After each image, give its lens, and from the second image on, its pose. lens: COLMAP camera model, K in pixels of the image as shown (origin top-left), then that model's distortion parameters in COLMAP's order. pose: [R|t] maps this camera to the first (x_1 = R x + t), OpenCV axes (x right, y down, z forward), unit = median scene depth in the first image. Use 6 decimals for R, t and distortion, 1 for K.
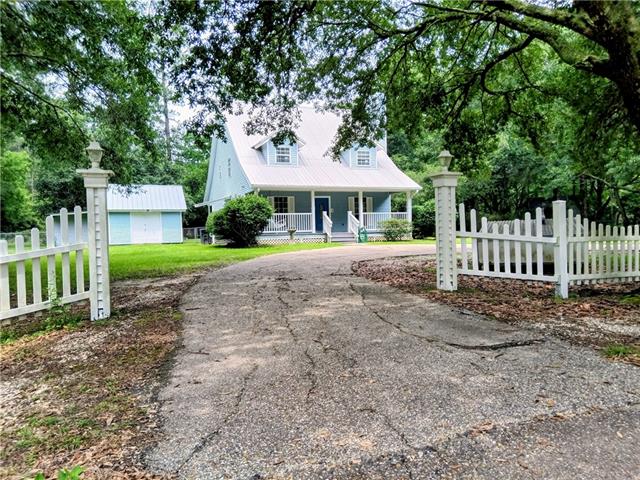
lens RADIAL K [[477.9, 0, 320.0], [0, 477.9, 240.0], [0, 0, 1]] dist [0.042356, -0.008743]
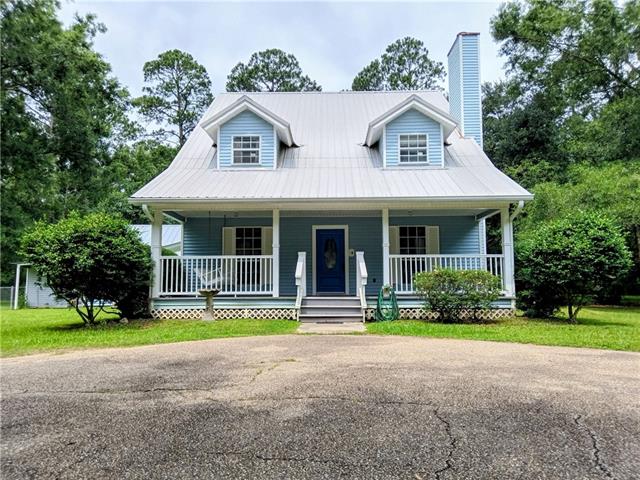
lens RADIAL K [[477.9, 0, 320.0], [0, 477.9, 240.0], [0, 0, 1]] dist [0.042356, -0.008743]
pose [[0.928161, -0.019352, -0.371674, 0.200031], [-0.025077, 0.993126, -0.114331, -0.017392], [0.371332, 0.115438, 0.921296, 0.554285]]
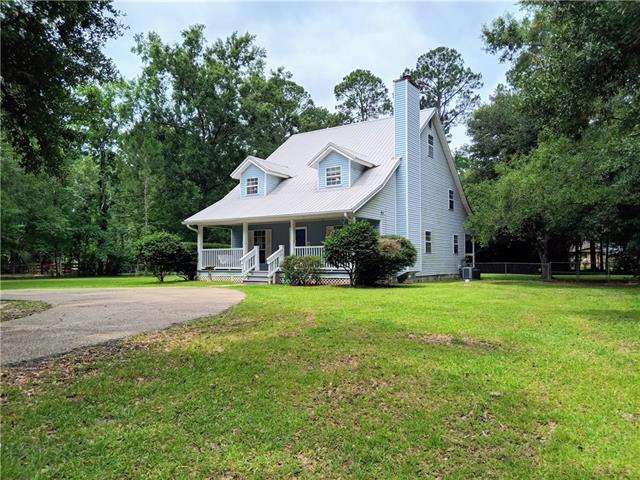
lens RADIAL K [[477.9, 0, 320.0], [0, 477.9, 240.0], [0, 0, 1]] dist [0.042356, -0.008743]
pose [[0.591490, -0.028457, -0.805810, 0.760005], [-0.029397, 0.997952, -0.056820, -0.023846], [0.805776, 0.057297, 0.589442, 0.570403]]
